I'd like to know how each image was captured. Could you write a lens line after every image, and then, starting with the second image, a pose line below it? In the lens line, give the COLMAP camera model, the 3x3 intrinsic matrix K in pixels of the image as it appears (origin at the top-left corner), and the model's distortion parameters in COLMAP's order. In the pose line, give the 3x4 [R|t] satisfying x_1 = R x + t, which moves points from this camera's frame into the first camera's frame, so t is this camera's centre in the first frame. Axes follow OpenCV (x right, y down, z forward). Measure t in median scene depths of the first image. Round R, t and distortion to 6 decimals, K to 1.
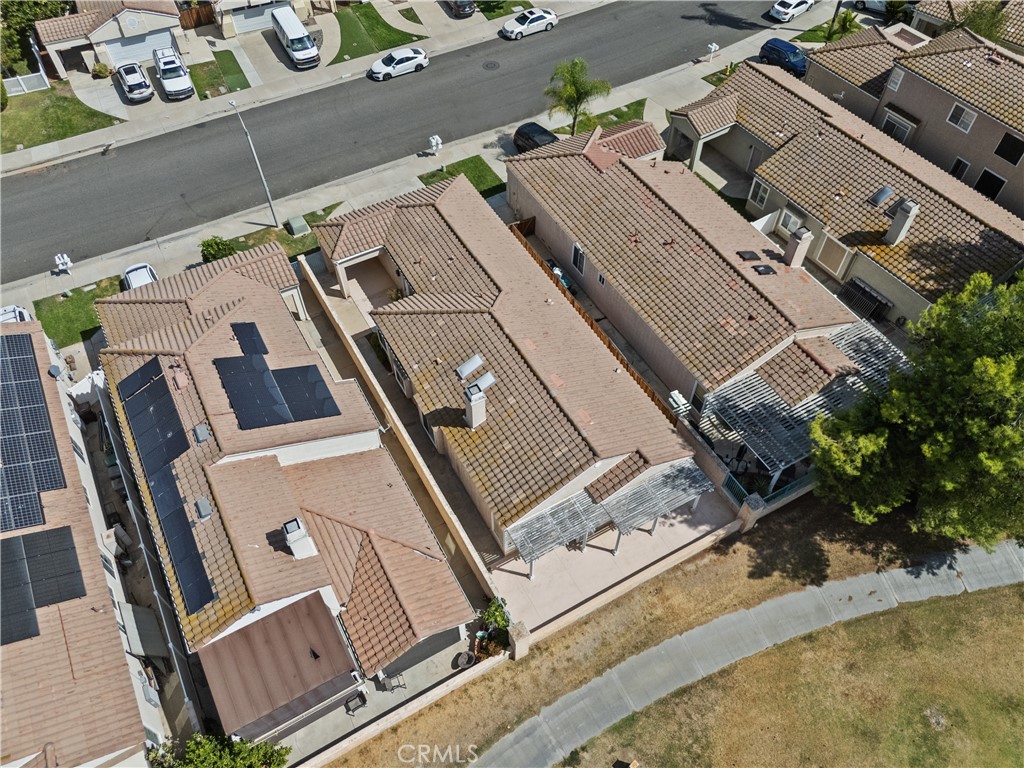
lens RADIAL K [[769.7, 0, 514.1], [0, 769.7, 383.6], [0, 0, 1]] dist [0.049557, -0.032339]
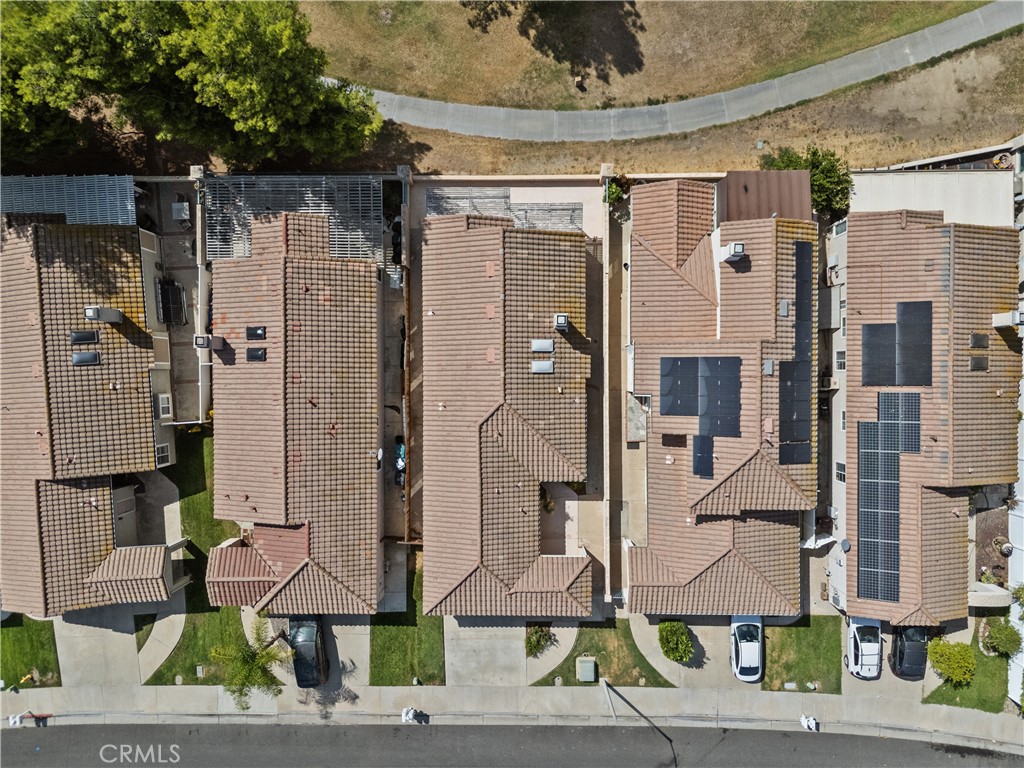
lens RADIAL K [[769.7, 0, 512.7], [0, 769.7, 381.0], [0, 0, 1]] dist [0.049557, -0.032339]
pose [[-0.872329, -0.488672, 0.015531, -0.044681], [0.400942, -0.696822, 0.594714, -0.736474], [-0.279798, 0.525013, 0.803787, 0.062014]]
